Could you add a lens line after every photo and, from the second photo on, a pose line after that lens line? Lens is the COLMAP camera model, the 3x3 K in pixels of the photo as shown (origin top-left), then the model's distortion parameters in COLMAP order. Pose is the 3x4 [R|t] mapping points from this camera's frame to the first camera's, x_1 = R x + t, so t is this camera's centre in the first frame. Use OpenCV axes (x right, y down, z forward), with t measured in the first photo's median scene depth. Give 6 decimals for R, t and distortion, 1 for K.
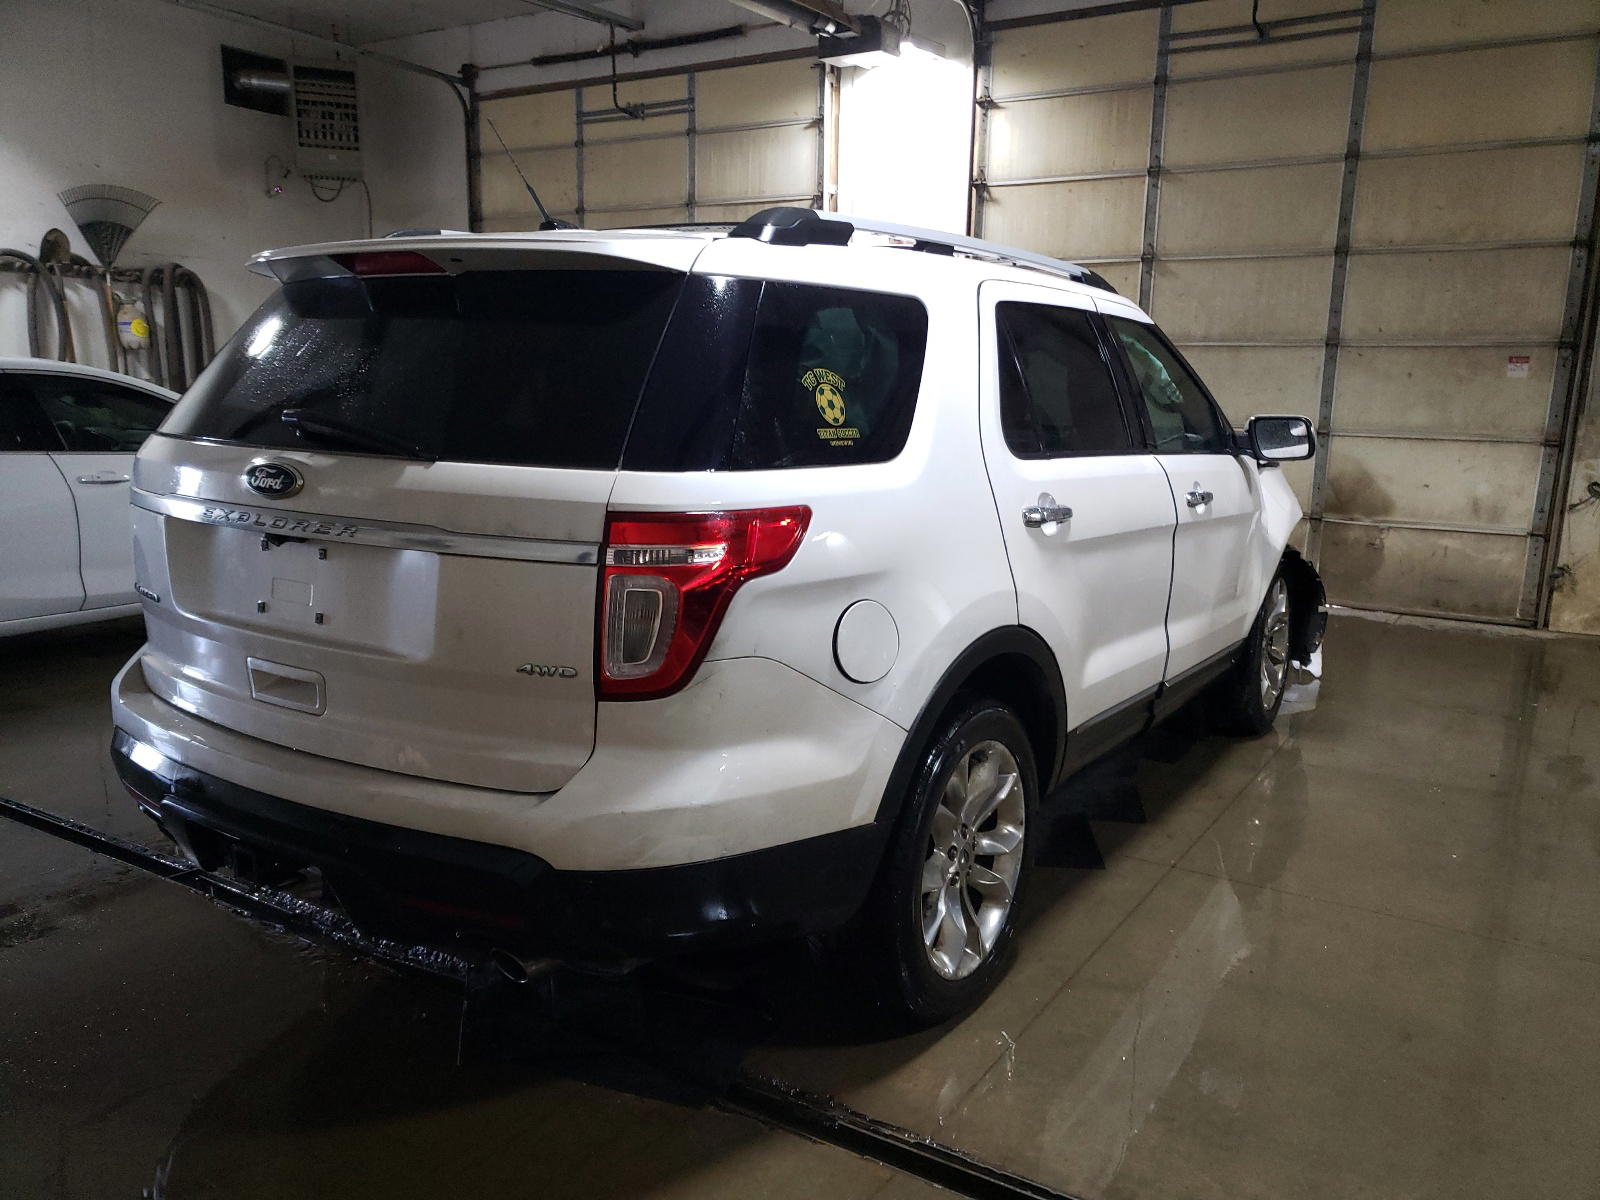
lens RADIAL K [[1186.6, 0, 800.6], [0, 1186.6, 654.0], [0, 0, 1]] dist [0.004416, -0.007172]
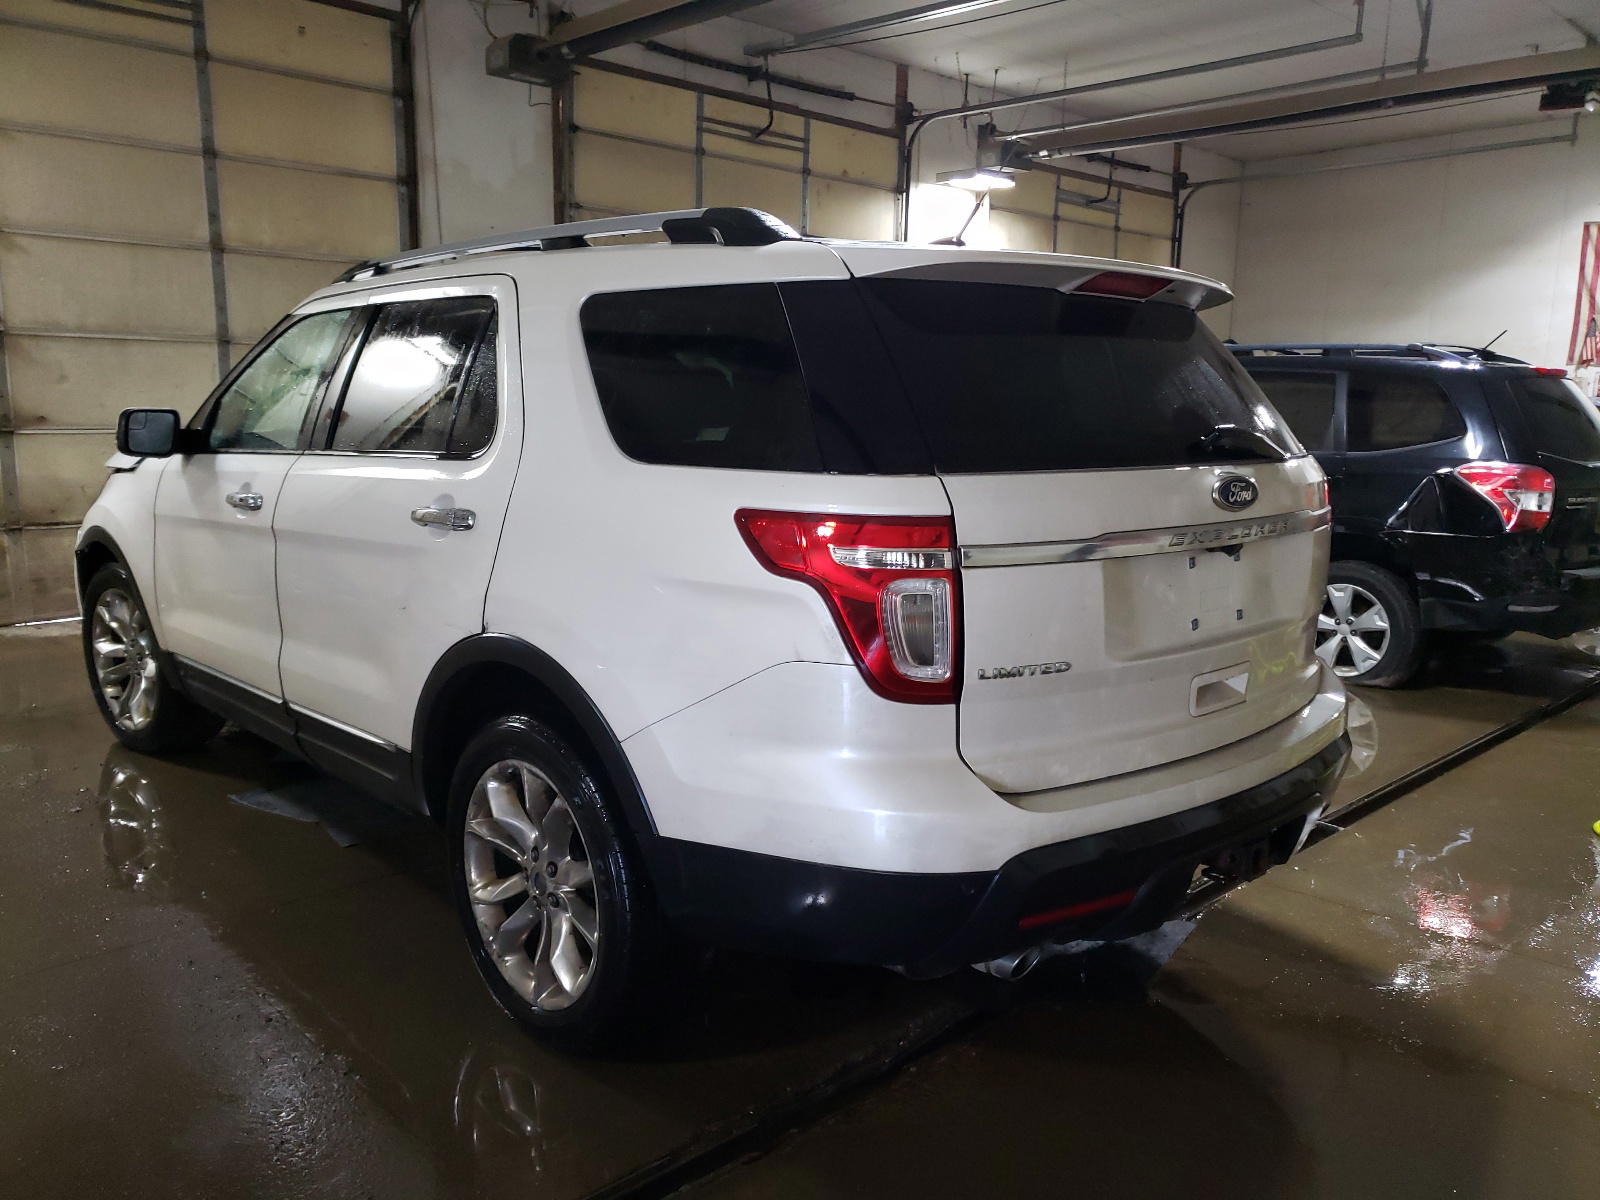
lens RADIAL K [[1294.2, 0, 801.8], [0, 1294.2, 572.8], [0, 0, 1]] dist [0.042503, -0.016036]
pose [[0.233289, -0.149290, 0.960879, -0.524231], [0.210408, 0.972485, 0.100009, -0.087721], [-0.949371, 0.178846, 0.258281, 0.322156]]
